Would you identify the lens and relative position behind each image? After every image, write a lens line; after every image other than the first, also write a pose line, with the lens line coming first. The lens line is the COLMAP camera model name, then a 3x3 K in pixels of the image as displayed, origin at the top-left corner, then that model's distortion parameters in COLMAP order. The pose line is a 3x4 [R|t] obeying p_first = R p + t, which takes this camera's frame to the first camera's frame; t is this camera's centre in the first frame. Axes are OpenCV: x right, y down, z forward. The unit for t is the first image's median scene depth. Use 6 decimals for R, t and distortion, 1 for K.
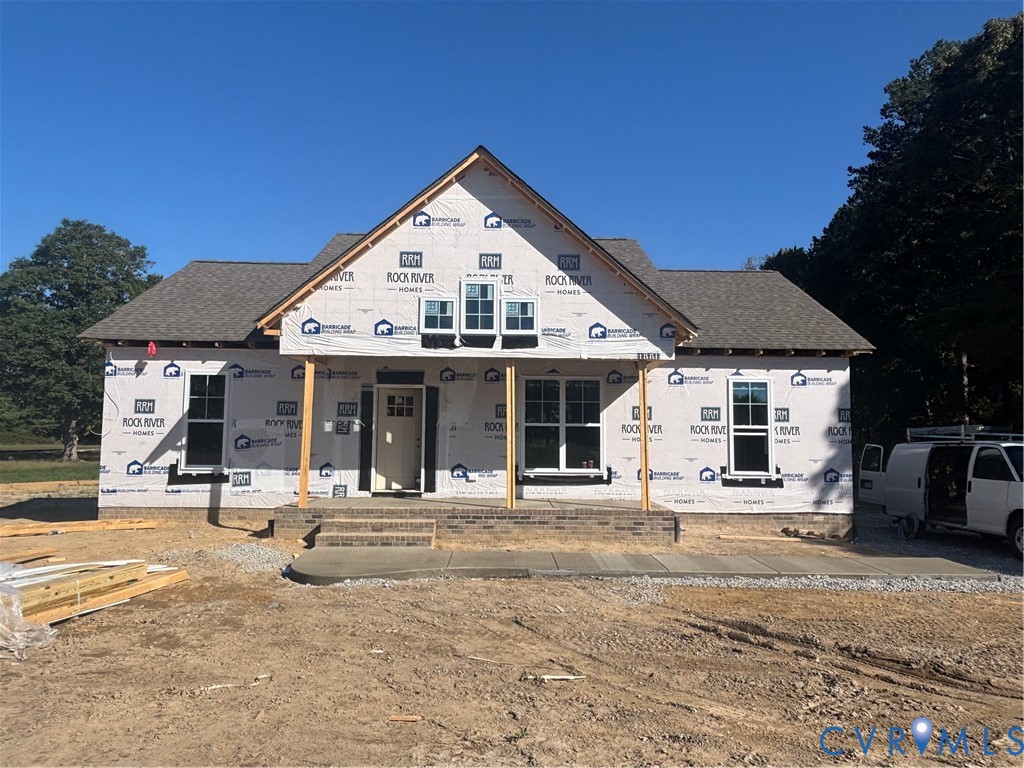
lens RADIAL K [[682.5, 0, 506.2], [0, 682.5, 380.6], [0, 0, 1]] dist [0.002398, -0.009608]
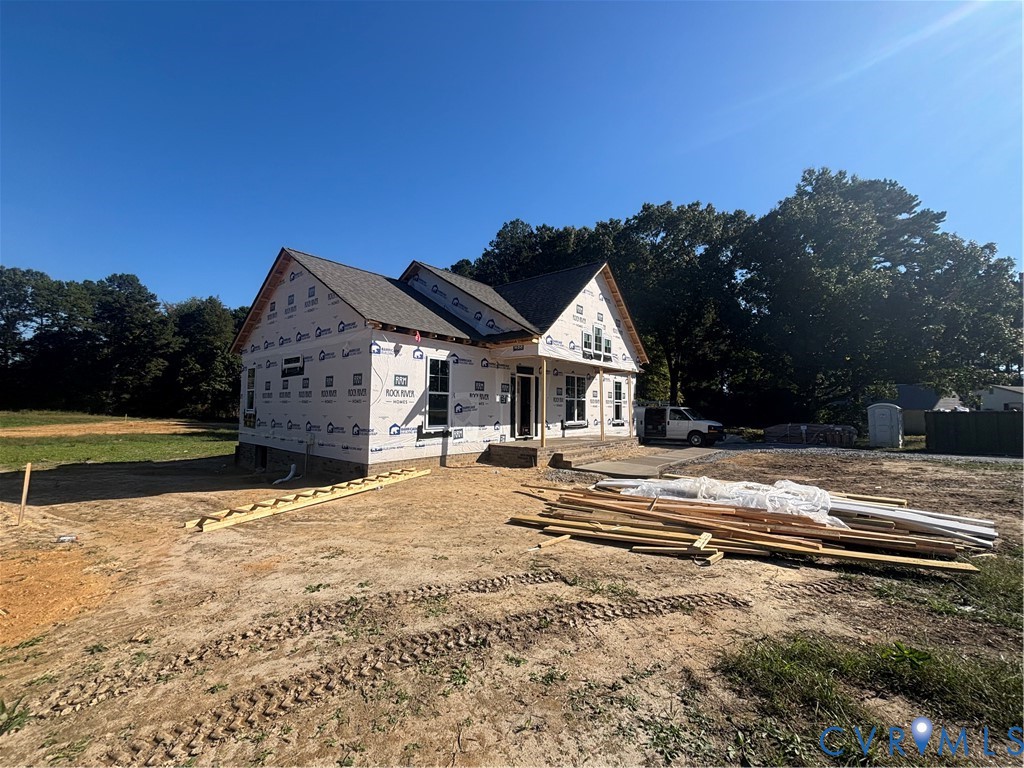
lens RADIAL K [[421.0, 0, 504.9], [0, 421.0, 383.3], [0, 0, 1]] dist [0.014513, 0.000914]
pose [[0.664475, 0.039571, 0.746262, -0.984395], [-0.070230, 0.997484, 0.009640, 0.021651], [-0.744003, -0.058815, 0.665583, 0.338128]]
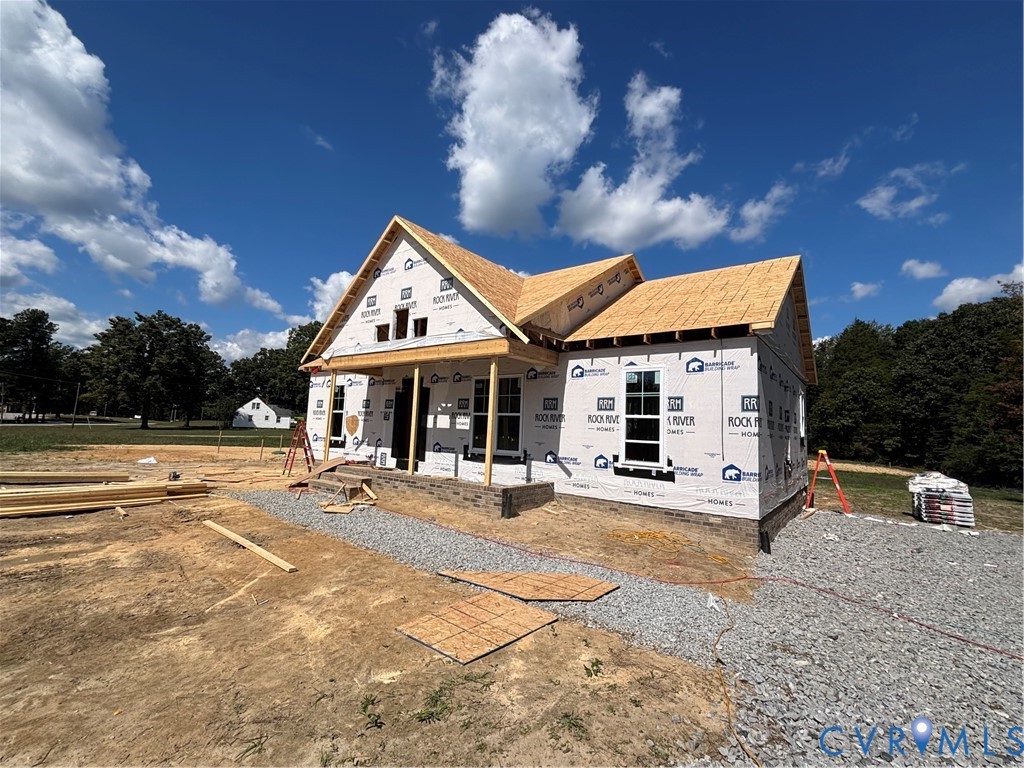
lens RADIAL K [[452.0, 0, 514.1], [0, 452.0, 376.7], [0, 0, 1]] dist [0.014019, -0.000716]
pose [[0.784165, -0.050224, -0.618516, 0.627575], [0.019982, 0.998246, -0.055724, 0.043699], [0.620230, 0.031337, 0.783794, 0.372983]]
